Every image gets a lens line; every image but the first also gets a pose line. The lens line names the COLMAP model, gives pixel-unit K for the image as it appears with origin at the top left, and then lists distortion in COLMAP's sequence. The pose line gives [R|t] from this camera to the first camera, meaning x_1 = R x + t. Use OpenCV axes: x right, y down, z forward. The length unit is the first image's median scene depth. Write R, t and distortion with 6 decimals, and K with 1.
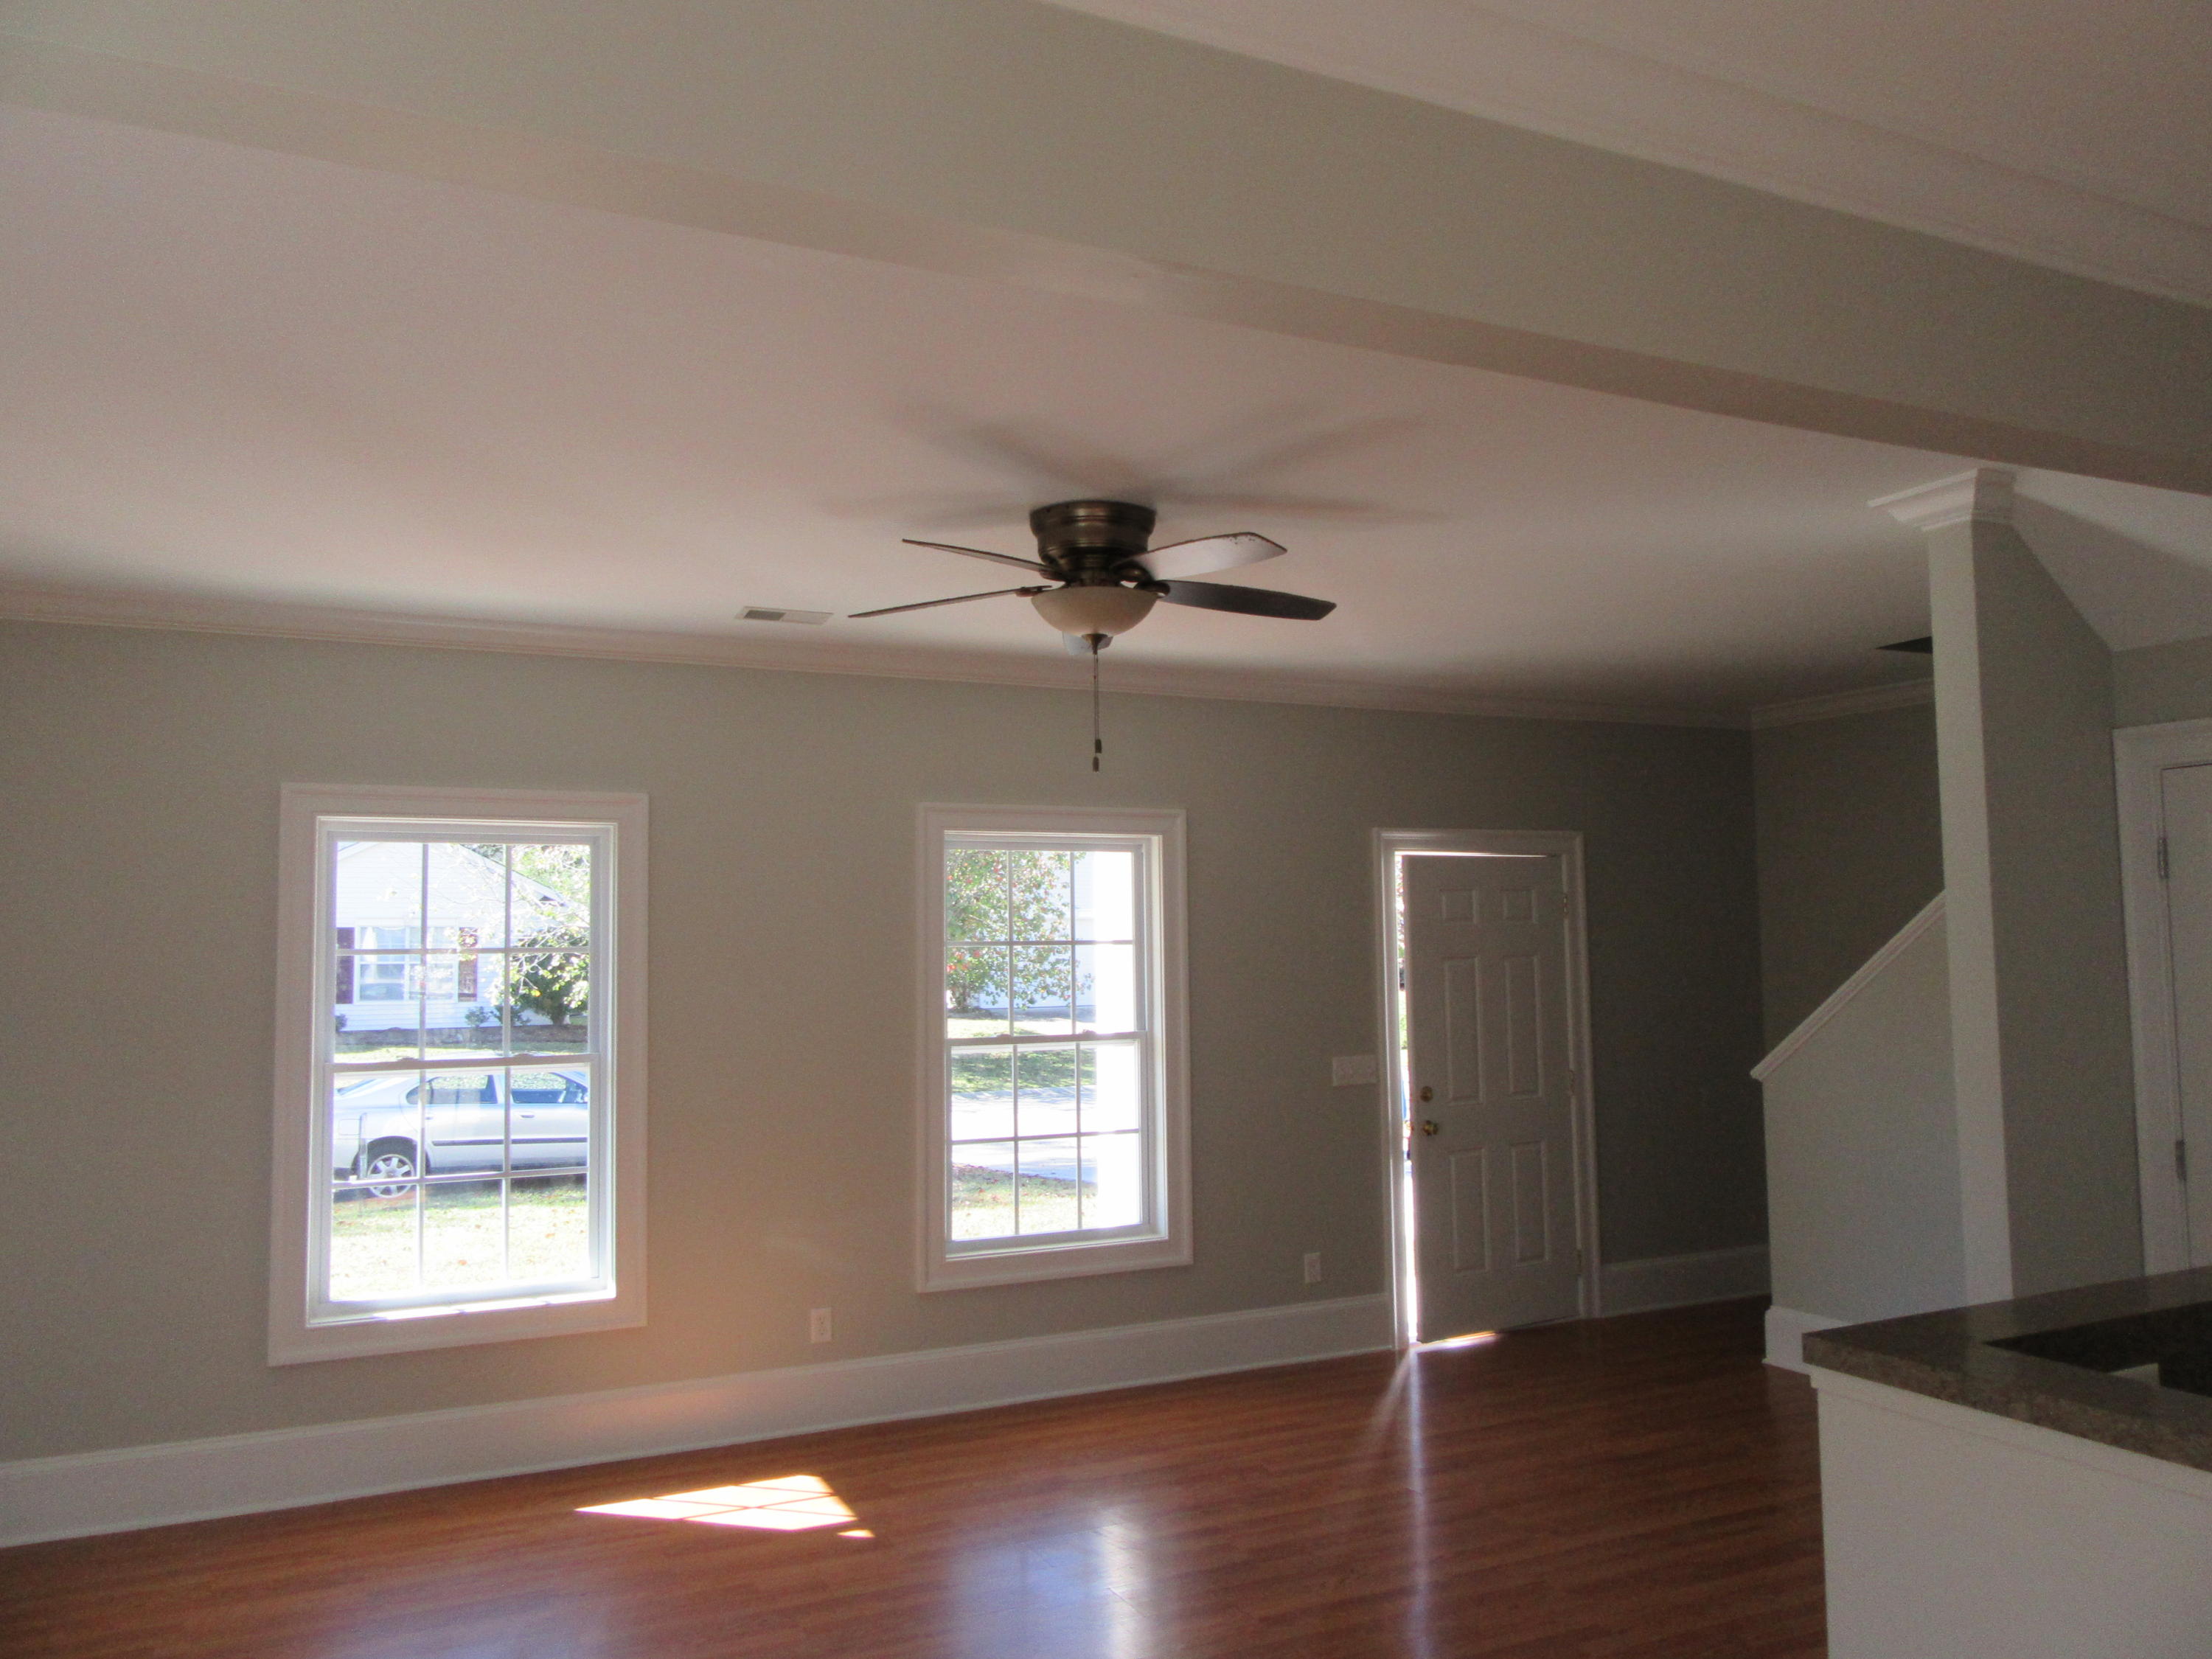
lens RADIAL K [[1628.0, 0, 1106.0], [0, 1628.0, 829.5], [0, 0, 1]] dist [0.001479, 0.001497]
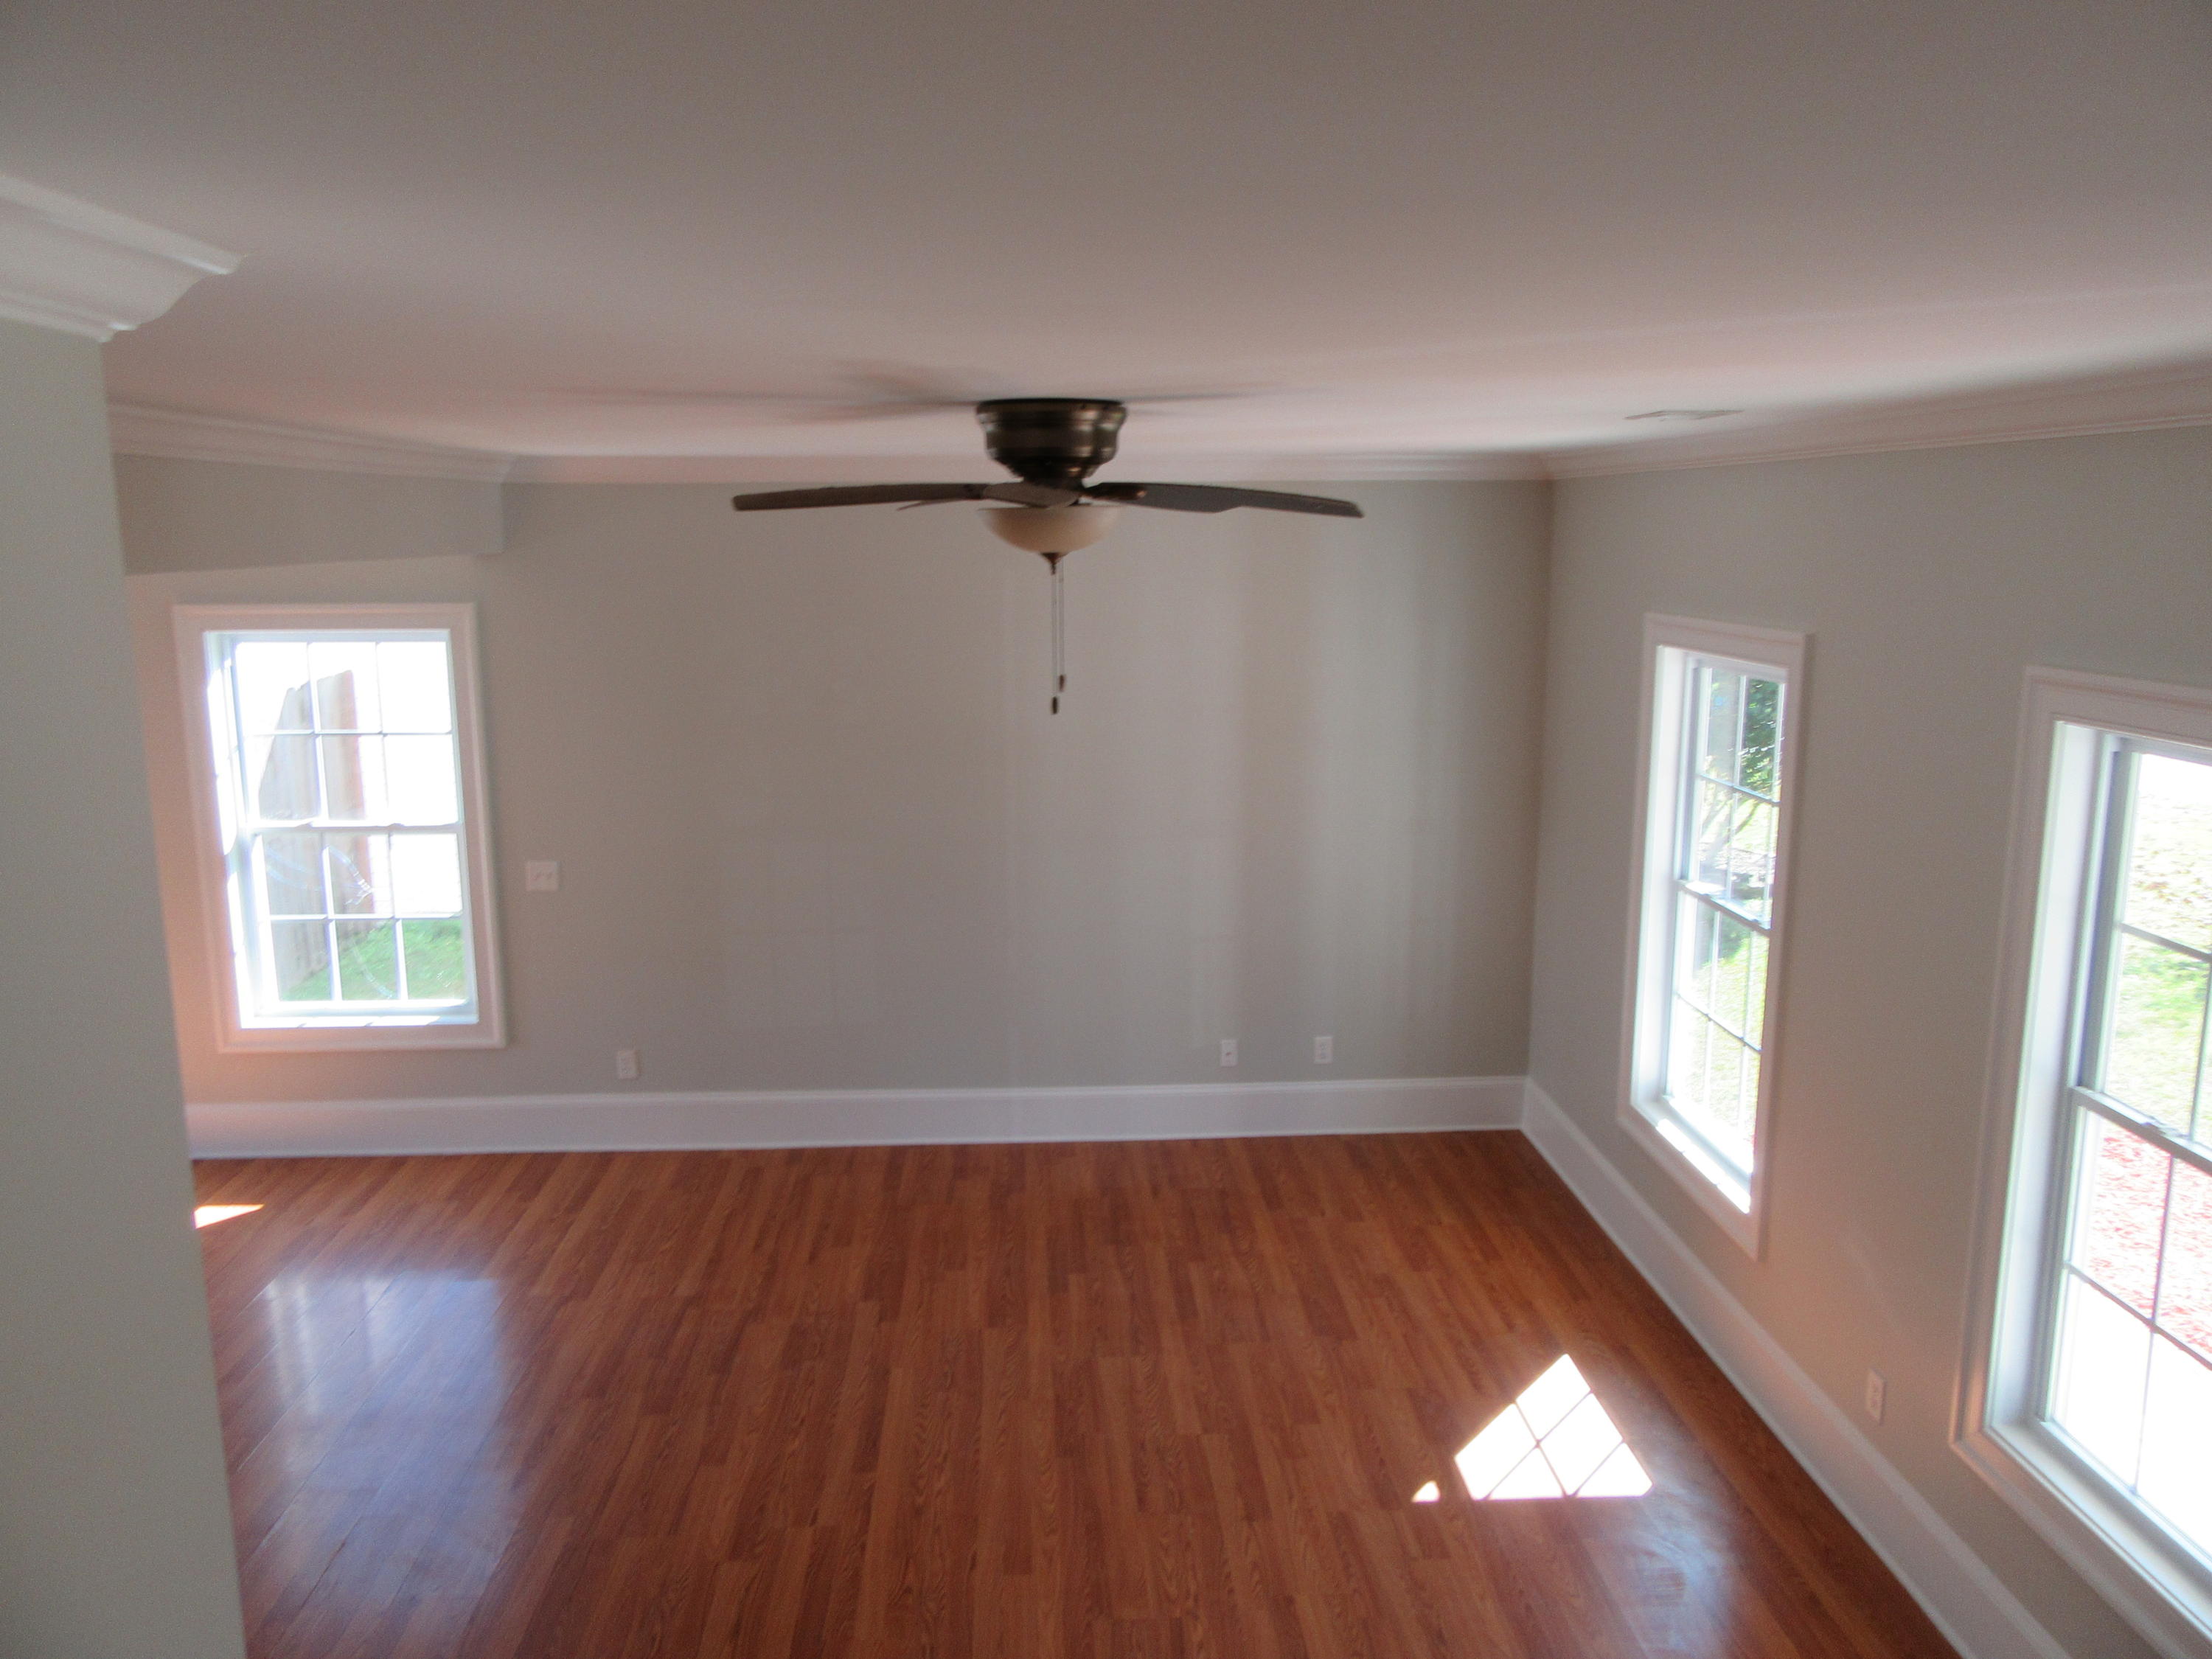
lens RADIAL K [[1628.0, 0, 1106.0], [0, 1628.0, 829.5], [0, 0, 1]] dist [0.001479, 0.001497]
pose [[-0.384512, 0.181657, -0.905070, 0.662052], [0.077089, 0.983341, 0.164616, -0.098172], [0.919895, -0.006474, -0.392110, 1.162268]]
